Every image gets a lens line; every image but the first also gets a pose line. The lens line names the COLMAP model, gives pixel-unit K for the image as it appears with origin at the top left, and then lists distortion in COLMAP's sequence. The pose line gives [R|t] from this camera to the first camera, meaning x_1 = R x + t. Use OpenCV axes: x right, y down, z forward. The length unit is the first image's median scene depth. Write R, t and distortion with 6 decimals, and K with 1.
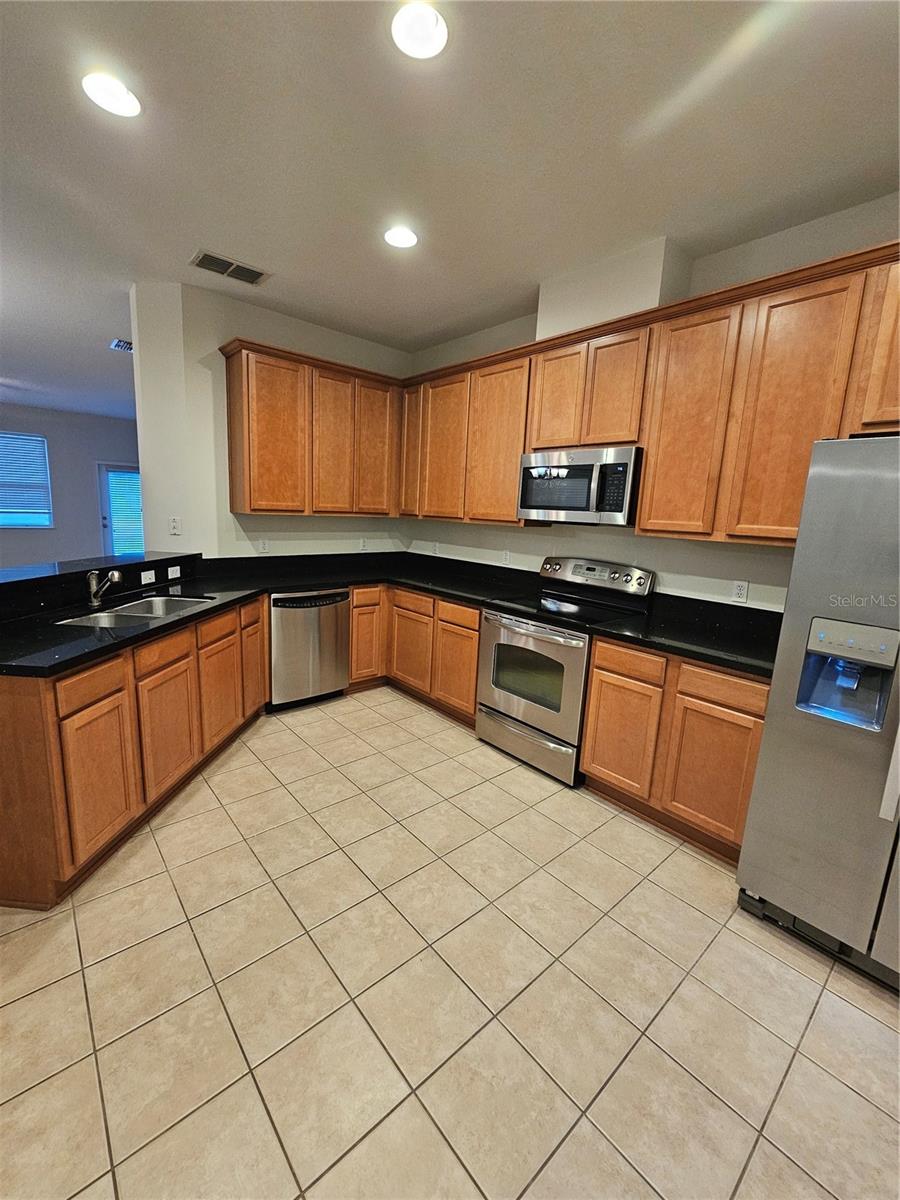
lens RADIAL K [[495.3, 0, 447.8], [0, 495.3, 603.4], [0, 0, 1]] dist [-0.007981, 0.000126]
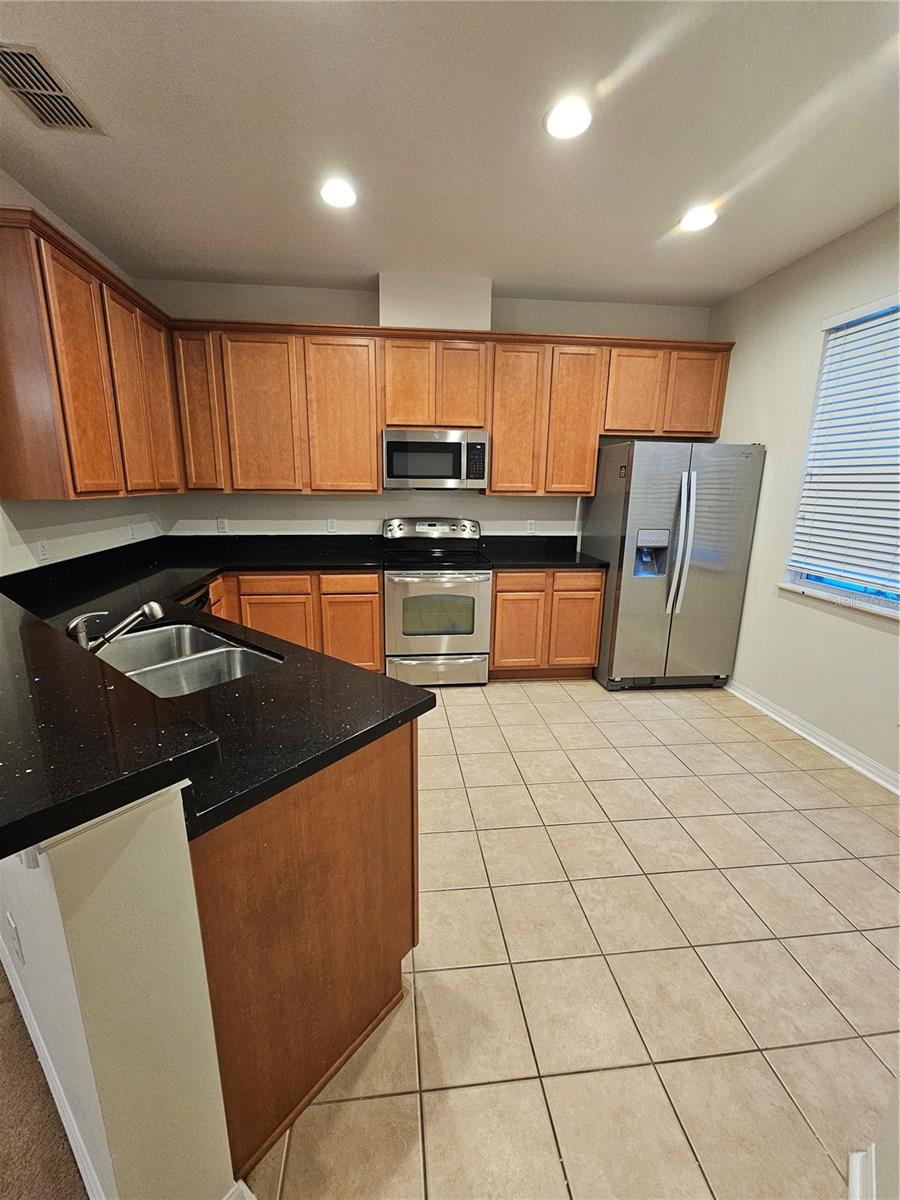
lens RADIAL K [[490.2, 0, 450.0], [0, 490.2, 600.0], [0, 0, 1]] dist [0.000851, 0.000372]
pose [[0.560114, -0.231670, 0.795362, -0.821524], [0.170084, 0.971807, 0.163286, -0.091236], [-0.810767, 0.043819, 0.583726, 0.277359]]
